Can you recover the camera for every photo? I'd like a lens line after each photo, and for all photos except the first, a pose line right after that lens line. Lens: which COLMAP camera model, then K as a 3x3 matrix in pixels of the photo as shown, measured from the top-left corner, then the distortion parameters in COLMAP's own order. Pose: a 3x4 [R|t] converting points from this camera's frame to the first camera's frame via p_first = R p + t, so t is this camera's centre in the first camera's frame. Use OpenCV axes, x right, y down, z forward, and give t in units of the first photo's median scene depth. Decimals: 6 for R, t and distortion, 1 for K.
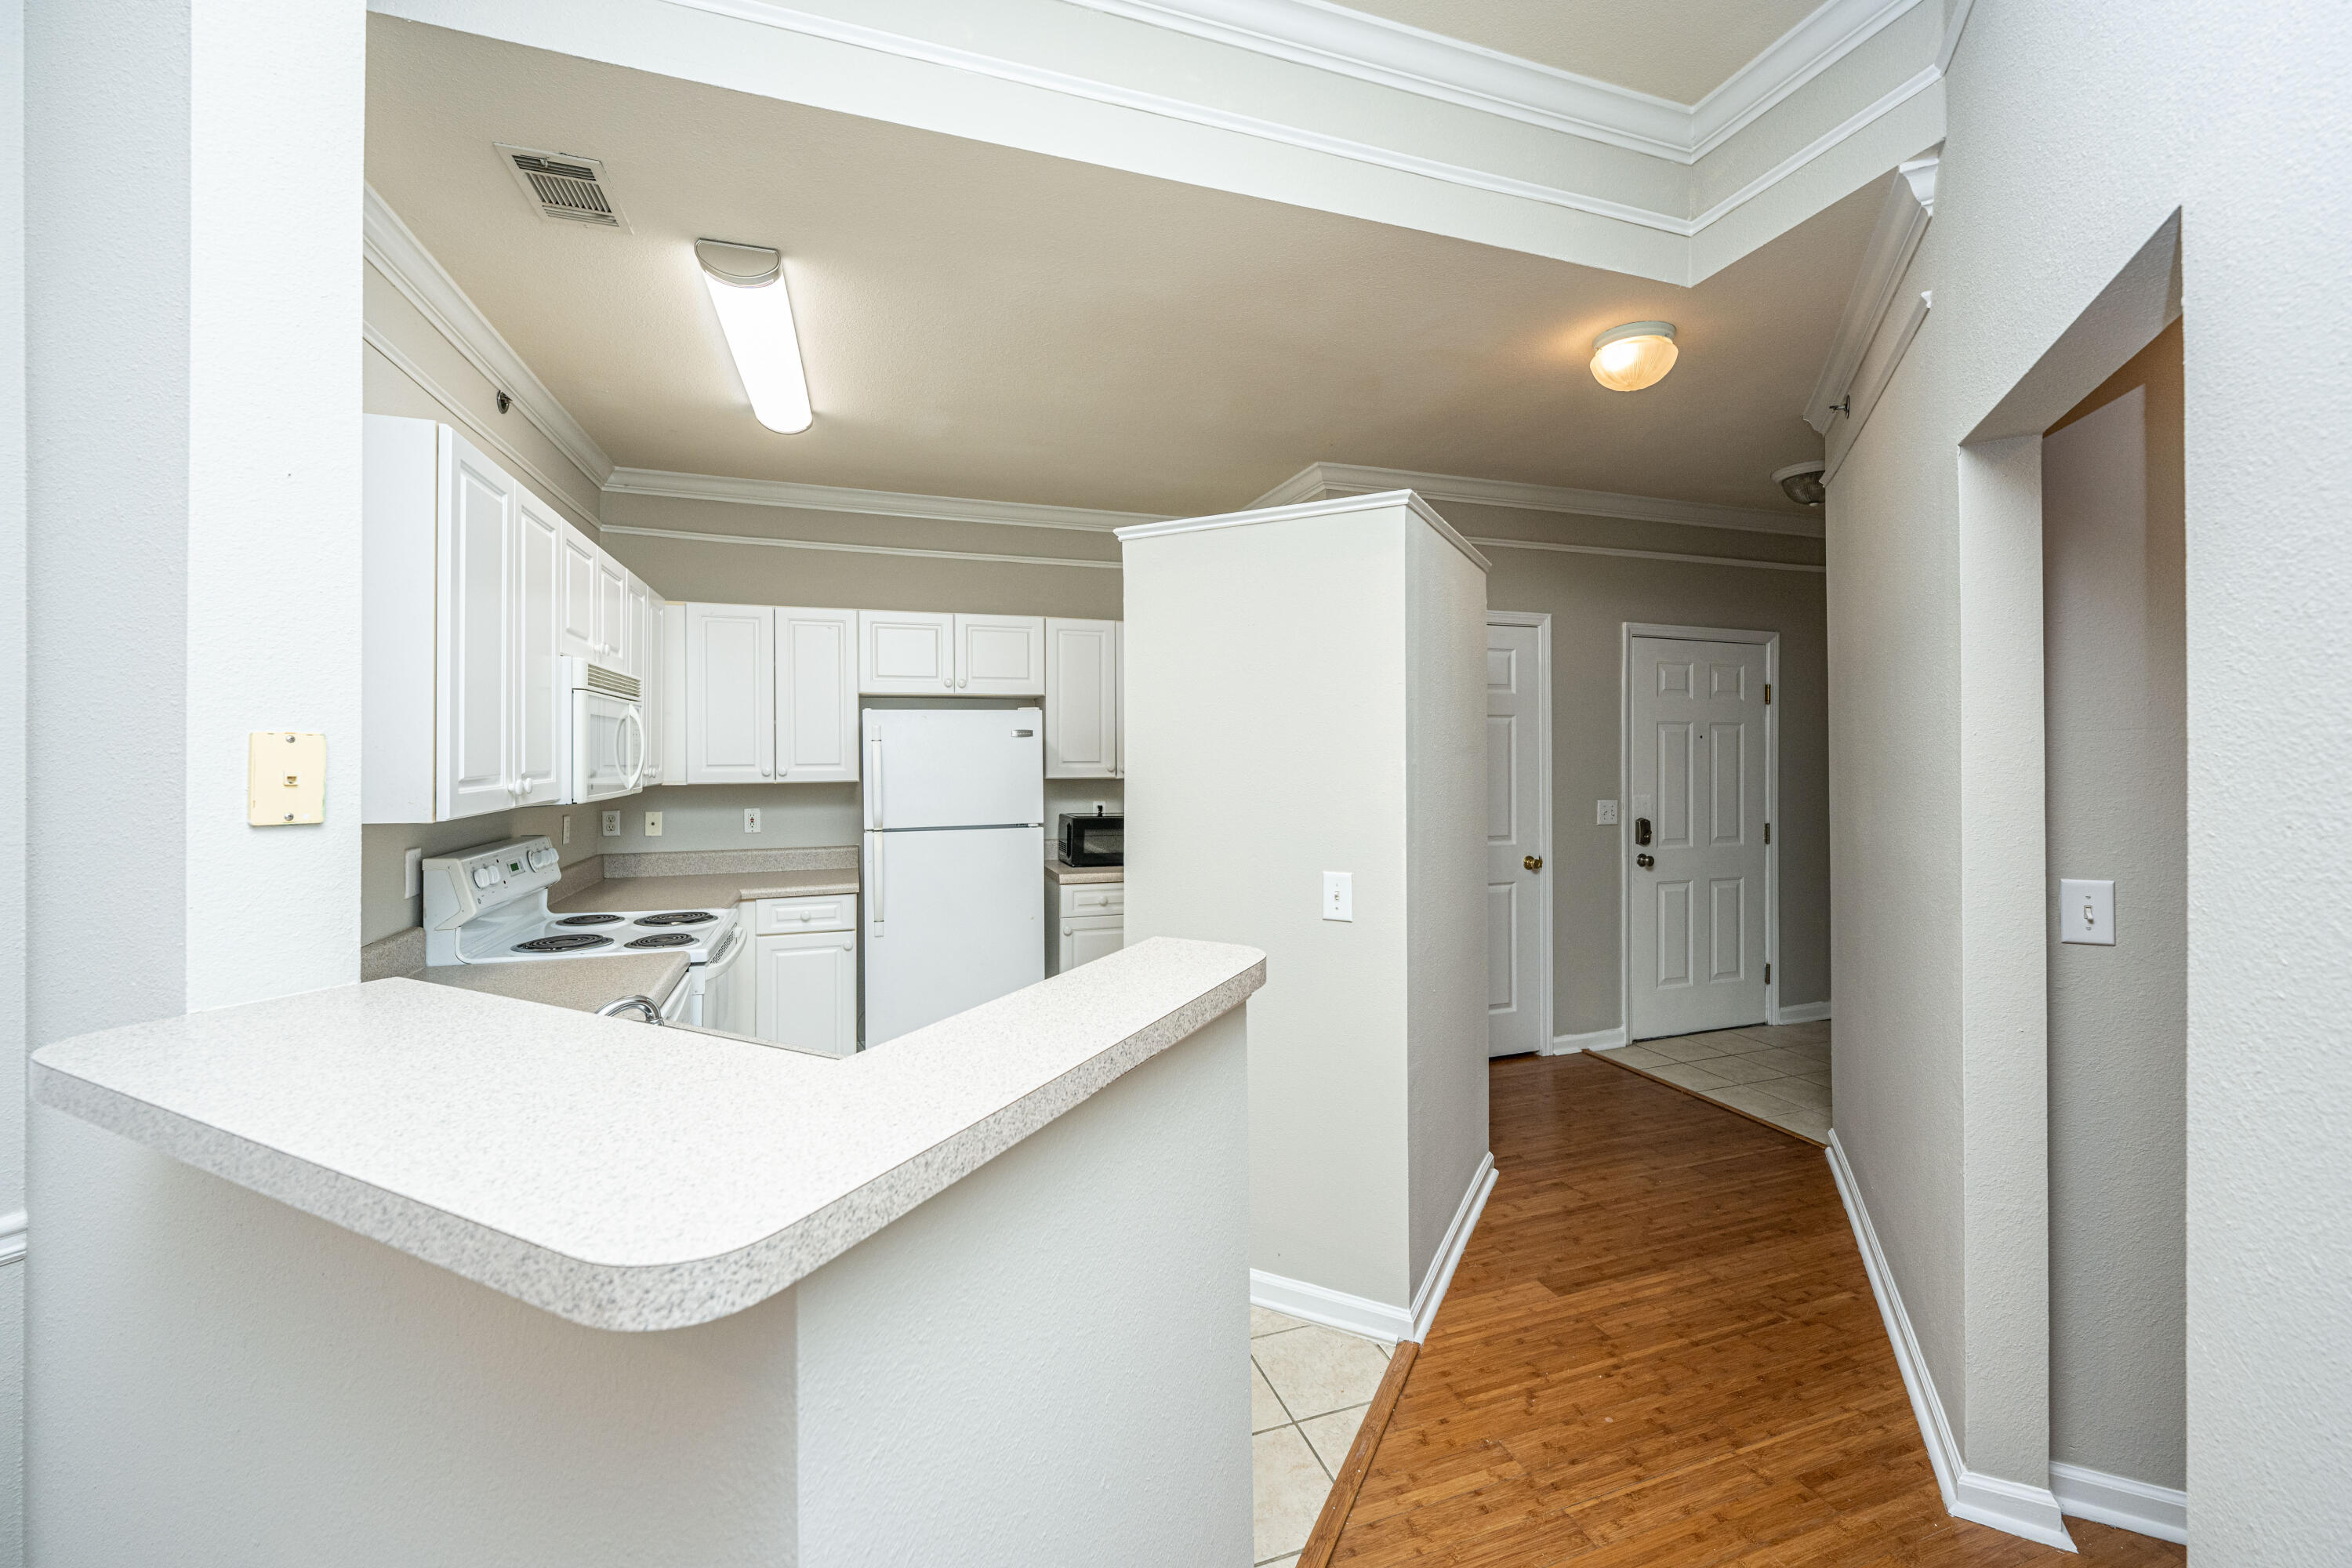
lens RADIAL K [[946.1, 0, 1205.6], [0, 946.1, 753.2], [0, 0, 1]] dist [0.002327, -0.000191]
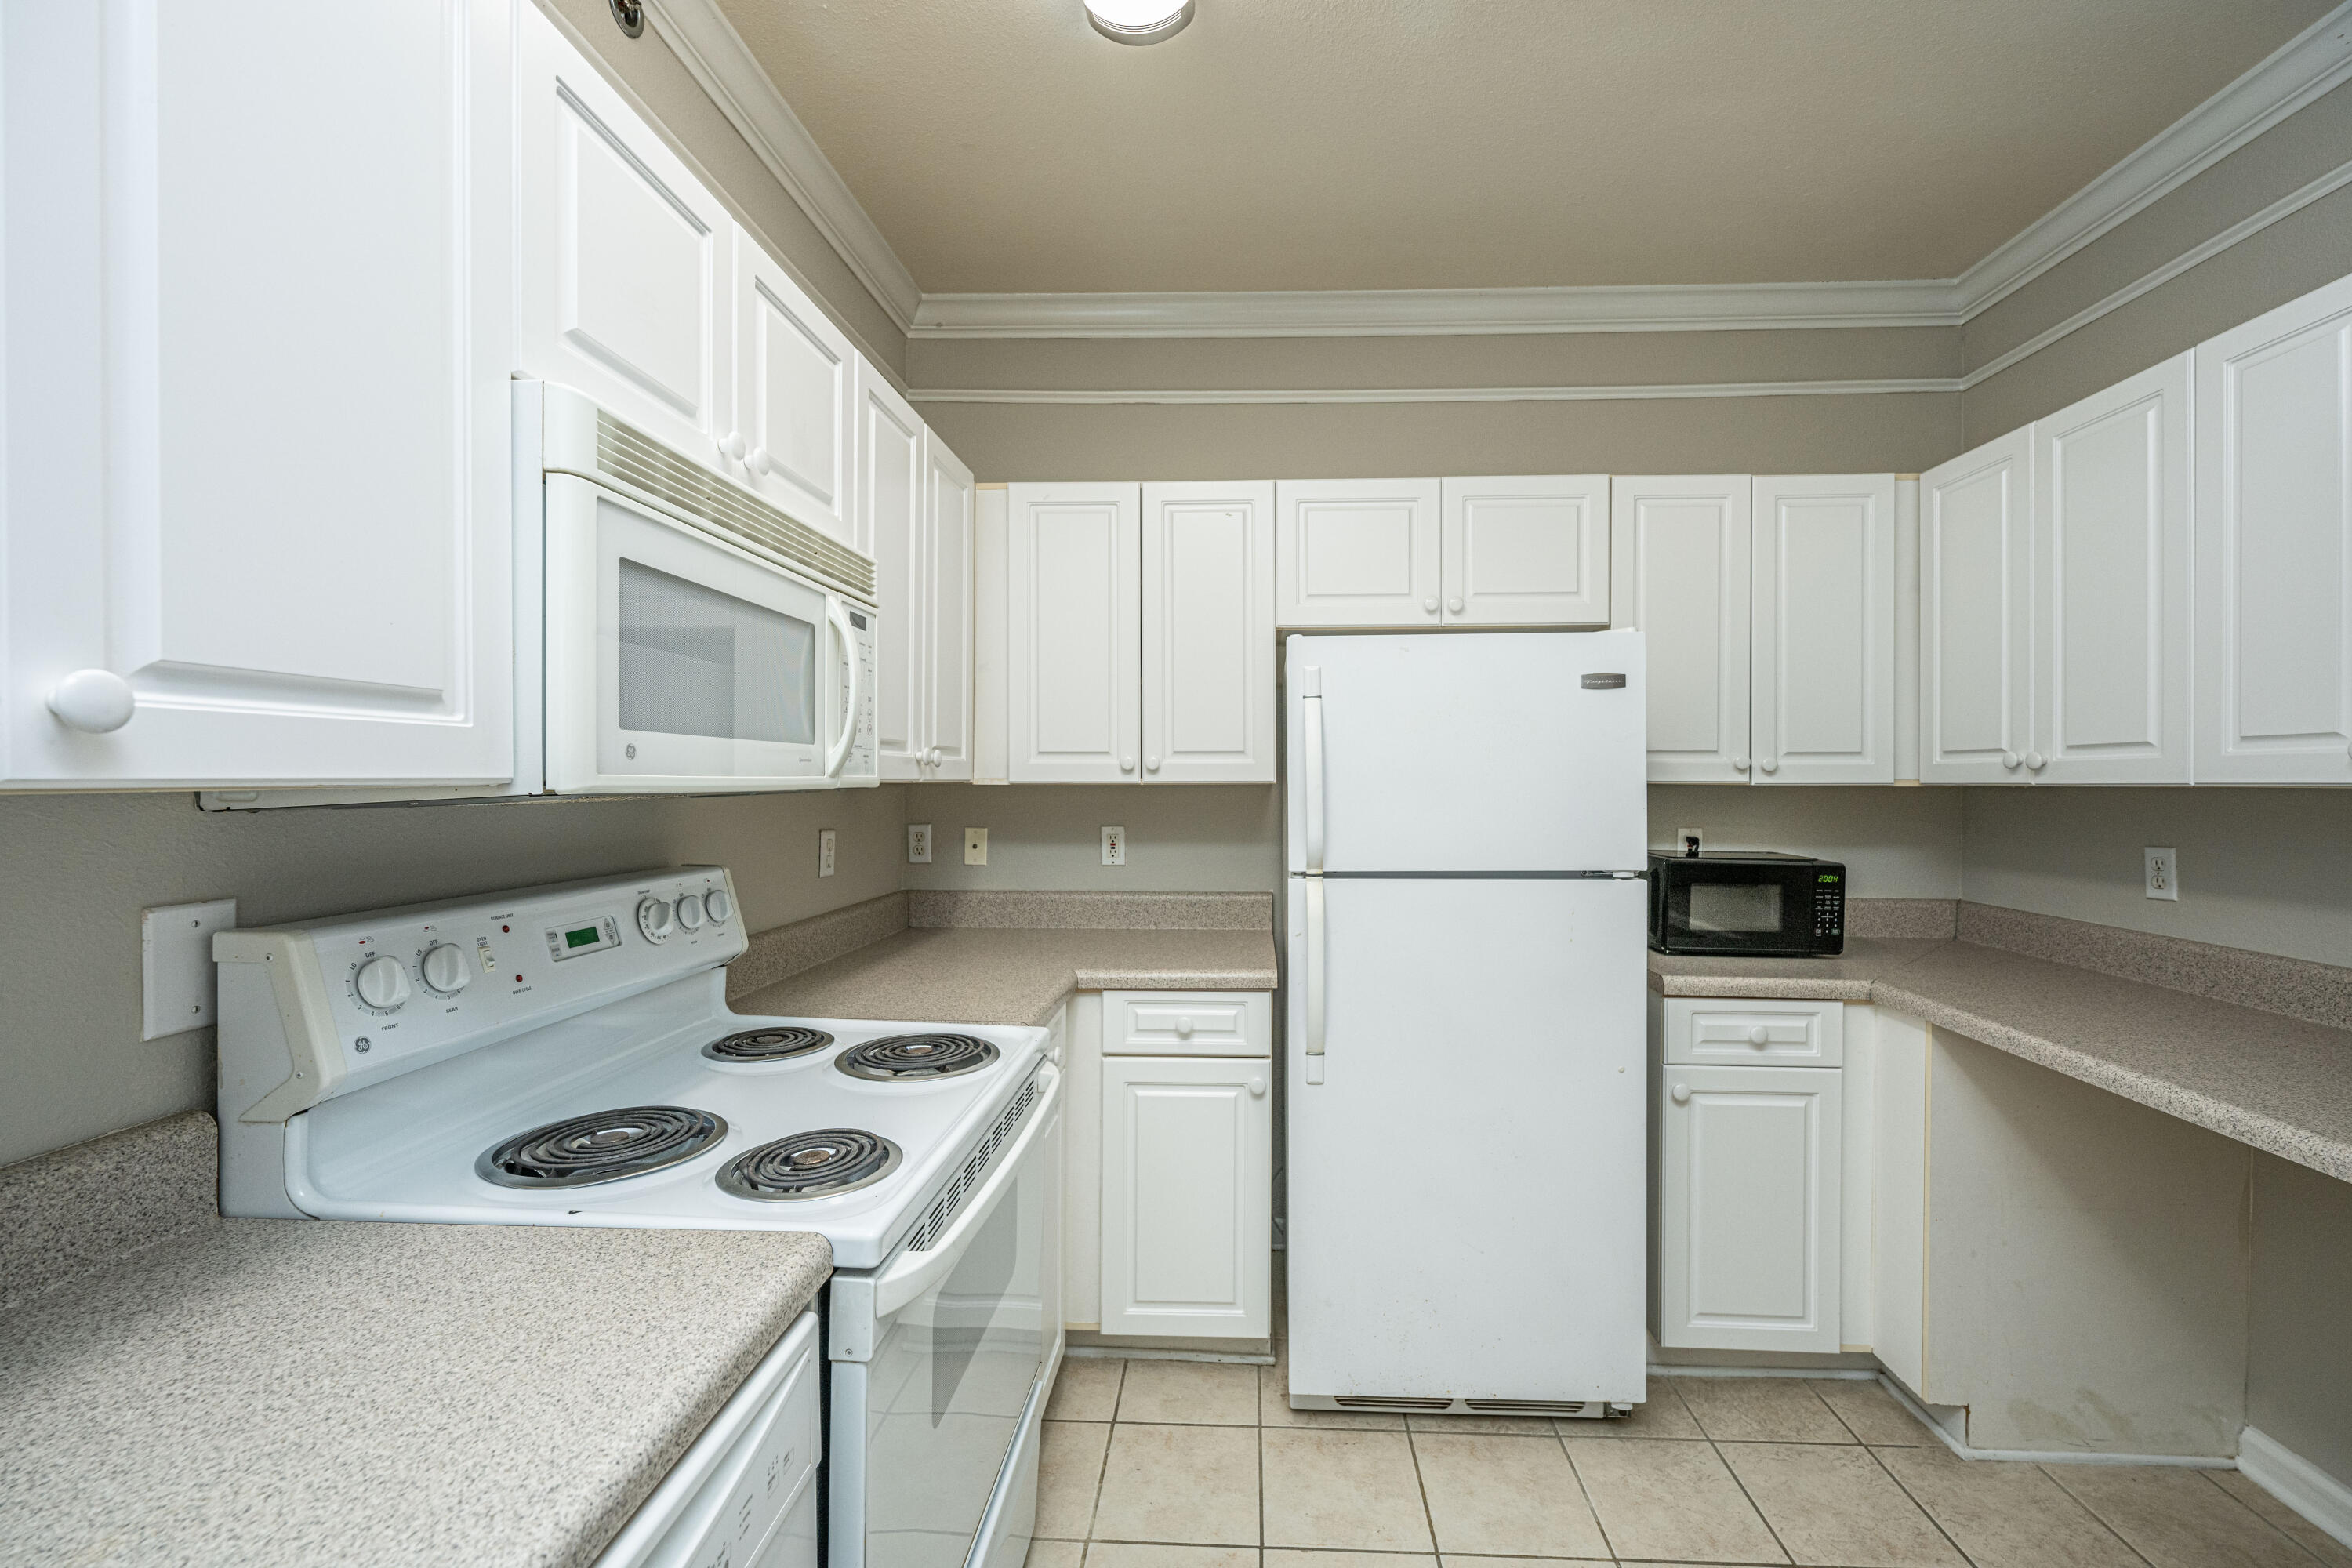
lens RADIAL K [[946.1, 0, 1213.7], [0, 946.1, 783.2], [0, 0, 1]] dist [0.002327, -0.000191]
pose [[0.920720, 0.005405, -0.390187, -0.191733], [-0.004522, 0.999985, 0.003181, 0.030355], [0.390198, -0.001165, 0.920730, 0.495860]]
